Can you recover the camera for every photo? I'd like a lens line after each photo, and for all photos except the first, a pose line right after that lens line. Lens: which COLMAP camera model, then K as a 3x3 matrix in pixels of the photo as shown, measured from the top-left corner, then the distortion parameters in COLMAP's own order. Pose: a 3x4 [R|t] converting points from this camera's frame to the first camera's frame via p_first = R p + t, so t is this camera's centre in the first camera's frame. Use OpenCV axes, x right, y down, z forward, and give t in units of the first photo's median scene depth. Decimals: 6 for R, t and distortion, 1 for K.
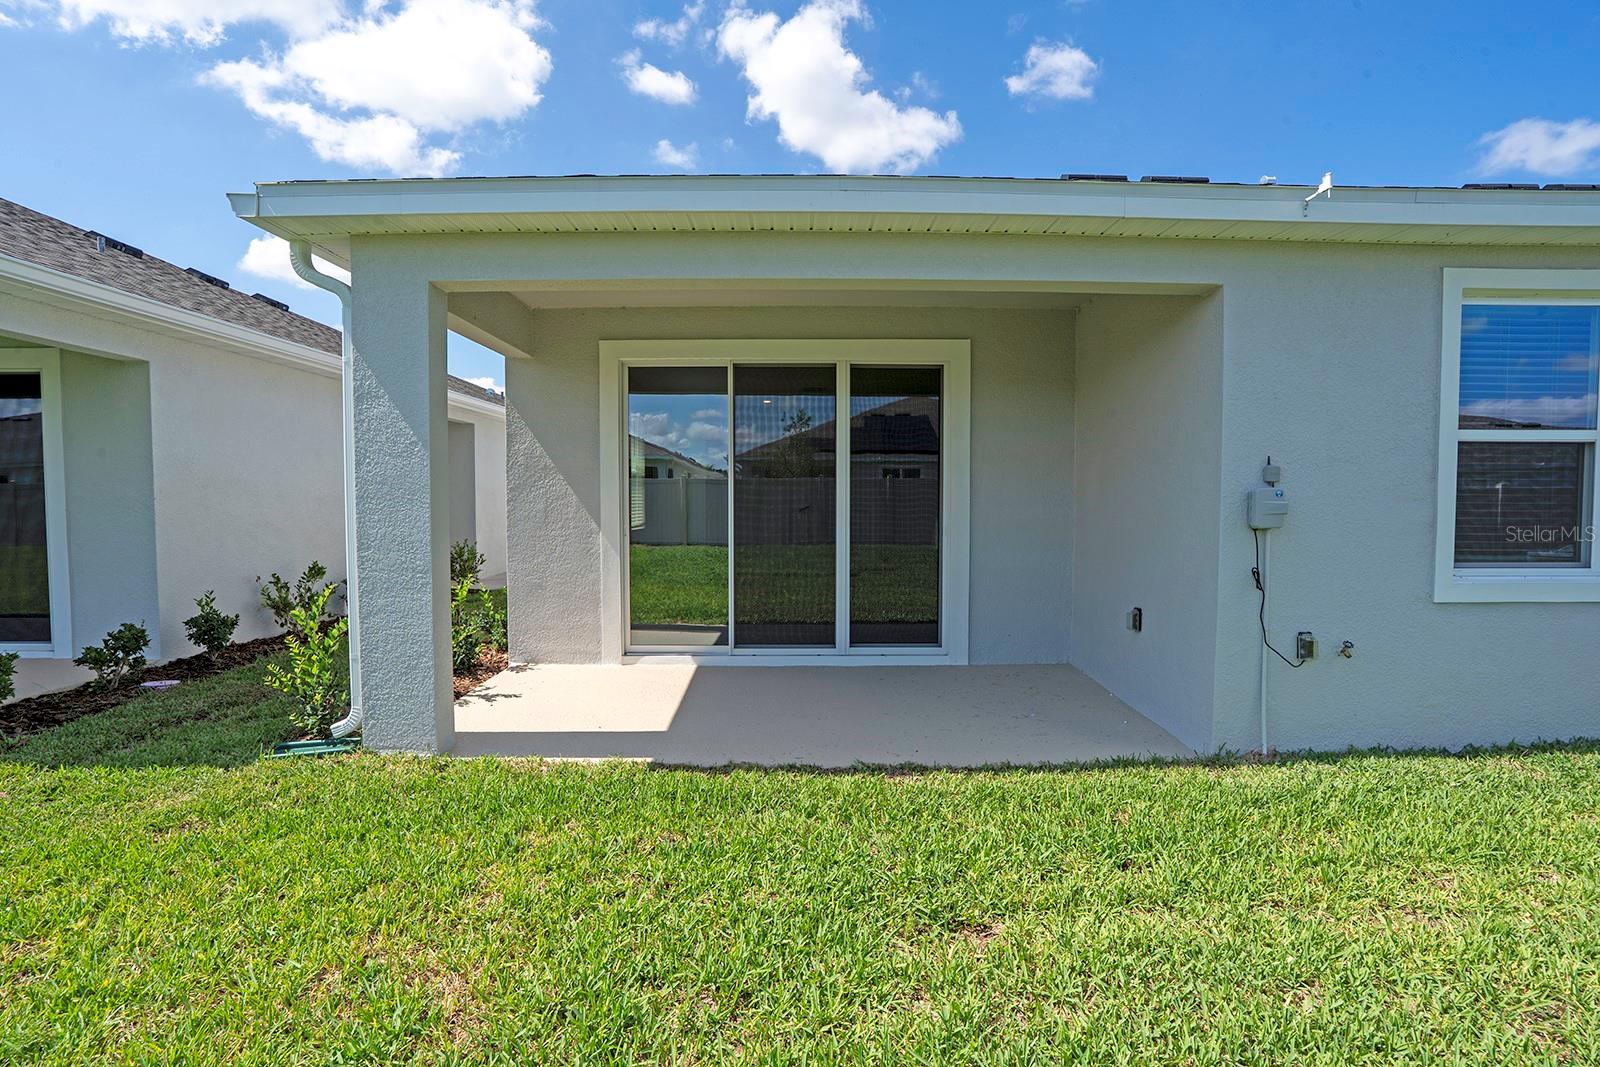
lens RADIAL K [[732.3, 0, 800.0], [0, 732.3, 533.5], [0, 0, 1]] dist [-0.063569, 0.000381]
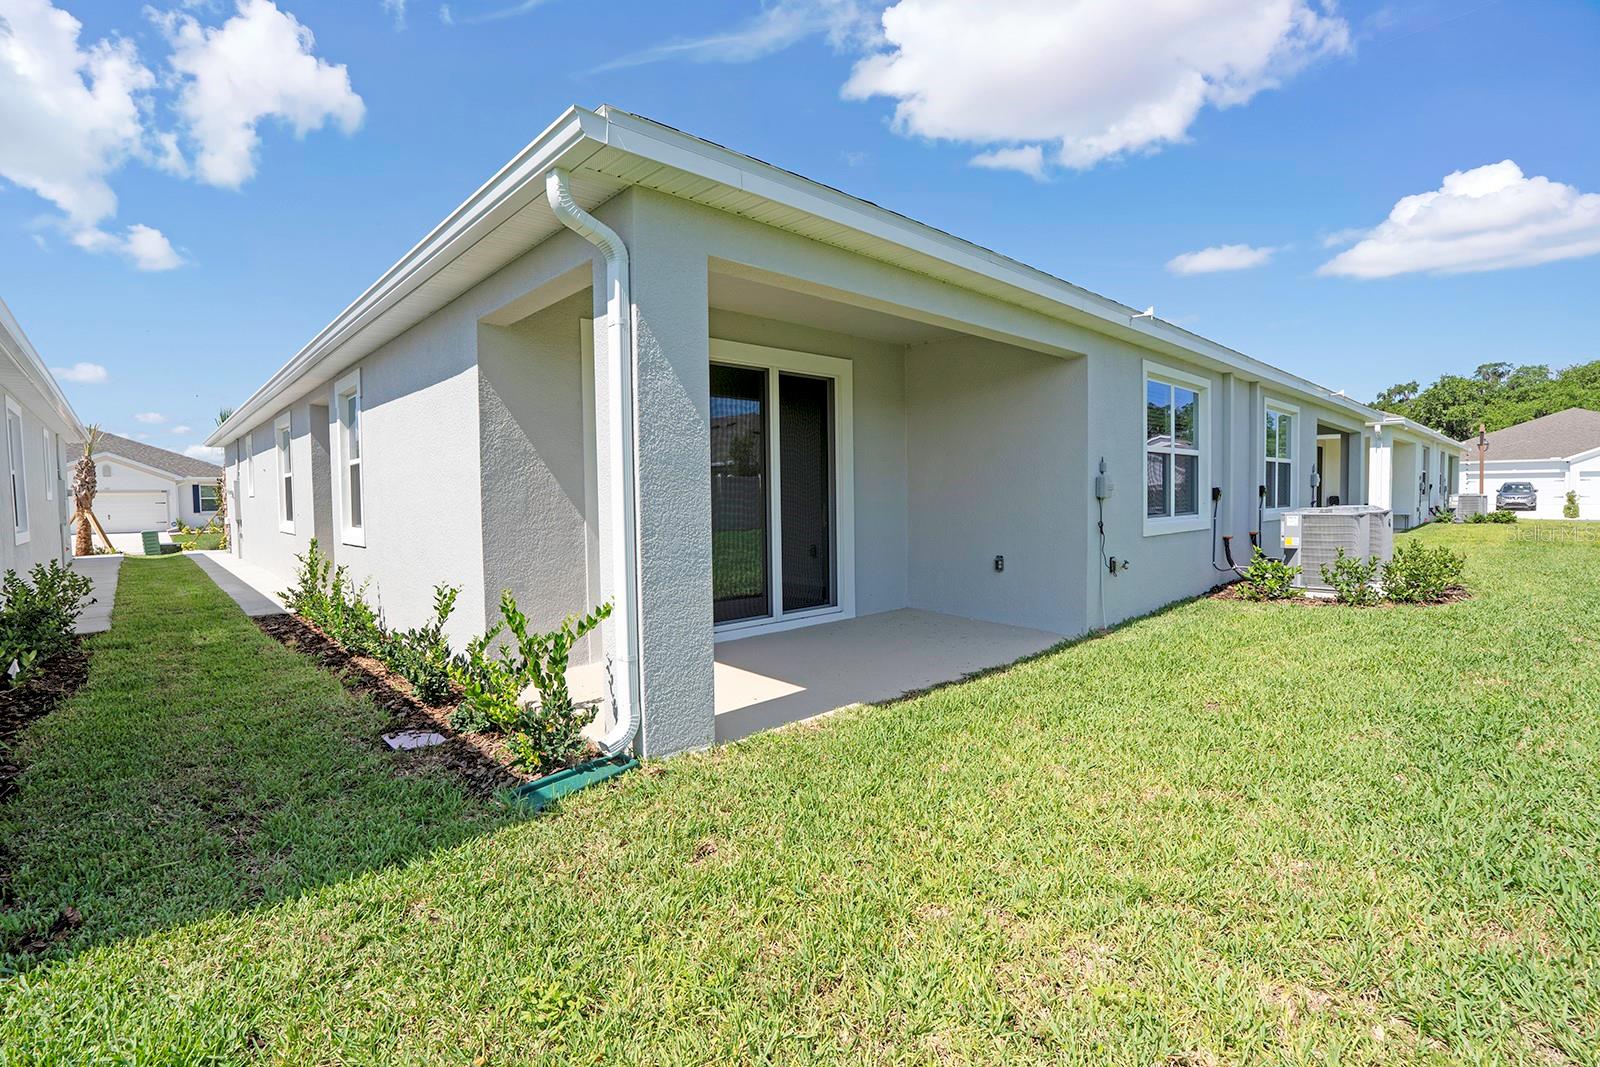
lens RADIAL K [[732.3, 0, 800.0], [0, 732.3, 533.5], [0, 0, 1]] dist [-0.063569, 0.000381]
pose [[0.738269, -0.046998, 0.672867, -0.700387], [0.046740, 0.998736, 0.018476, 0.007202], [-0.672885, 0.017809, 0.739533, 0.124142]]
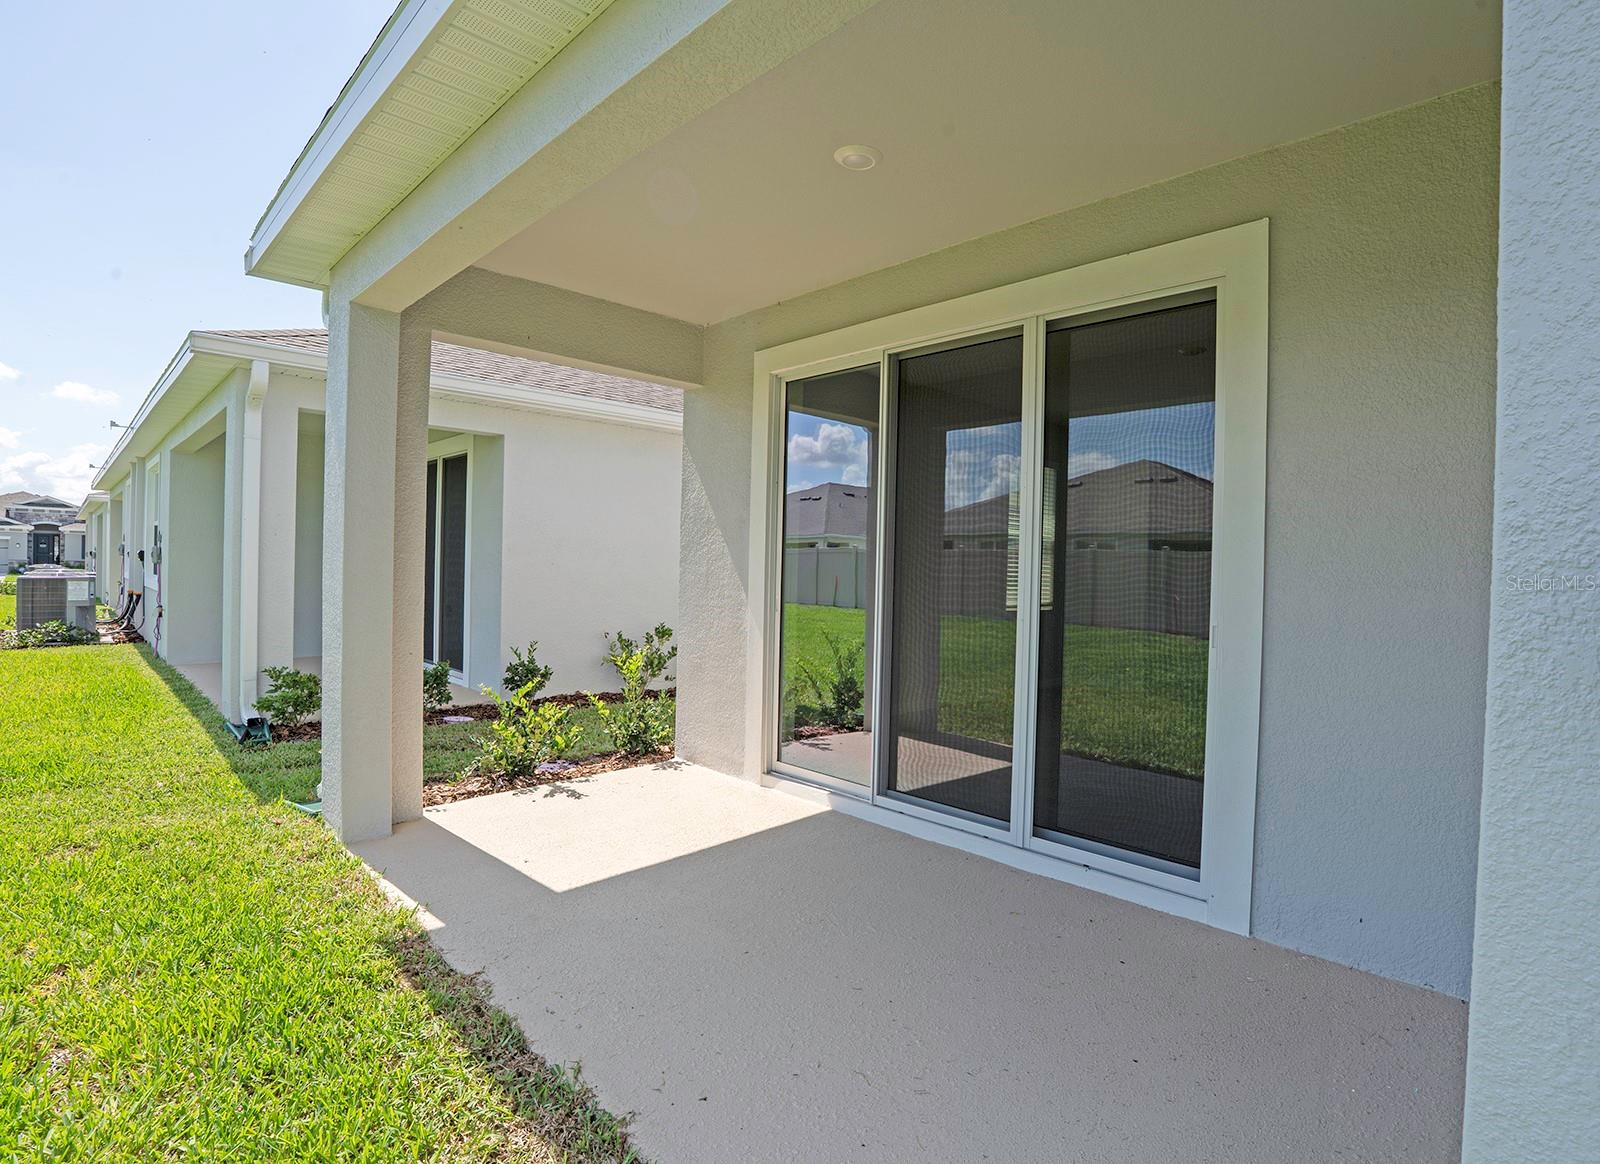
lens RADIAL K [[797.8, 0, 880.2], [0, 797.8, 582.9], [0, 0, 1]] dist [-0.092572, 0.000011]
pose [[0.733143, 0.026756, -0.679548, 0.384419], [-0.053030, 0.998432, -0.017901, -0.016447], [0.678004, 0.049160, 0.733412, 0.489111]]
